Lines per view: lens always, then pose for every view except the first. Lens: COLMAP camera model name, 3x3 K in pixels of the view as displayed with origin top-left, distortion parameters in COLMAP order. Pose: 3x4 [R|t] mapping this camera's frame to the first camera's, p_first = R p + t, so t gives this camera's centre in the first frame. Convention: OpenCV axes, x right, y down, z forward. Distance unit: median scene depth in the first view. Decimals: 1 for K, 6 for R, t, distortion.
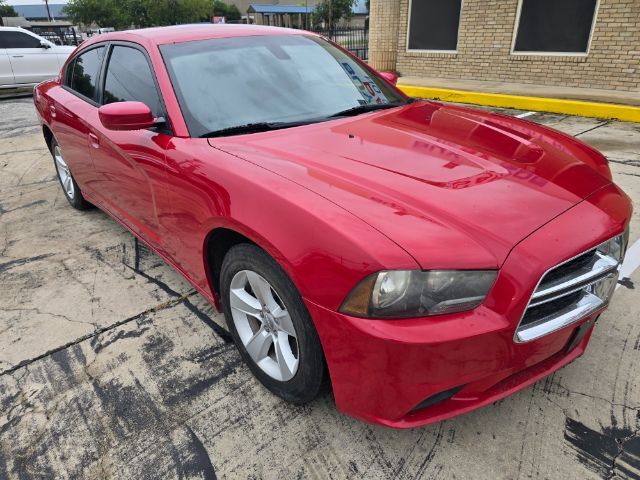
lens RADIAL K [[431.0, 0, 317.9], [0, 431.0, 237.0], [0, 0, 1]] dist [0.038405, -0.036062]
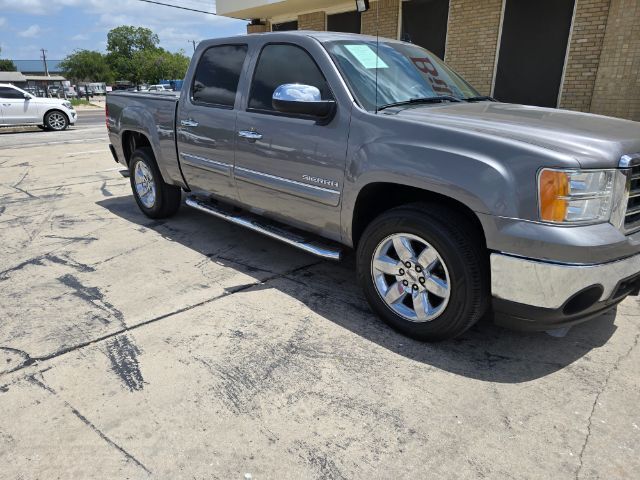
lens RADIAL K [[431.0, 0, 318.4], [0, 431.0, 240.4], [0, 0, 1]] dist [0.038405, -0.036062]
pose [[0.999633, 0.010688, 0.024910, 0.437392], [-0.007960, 0.994213, -0.107135, 0.218666], [-0.025911, 0.106897, 0.993932, -0.504482]]
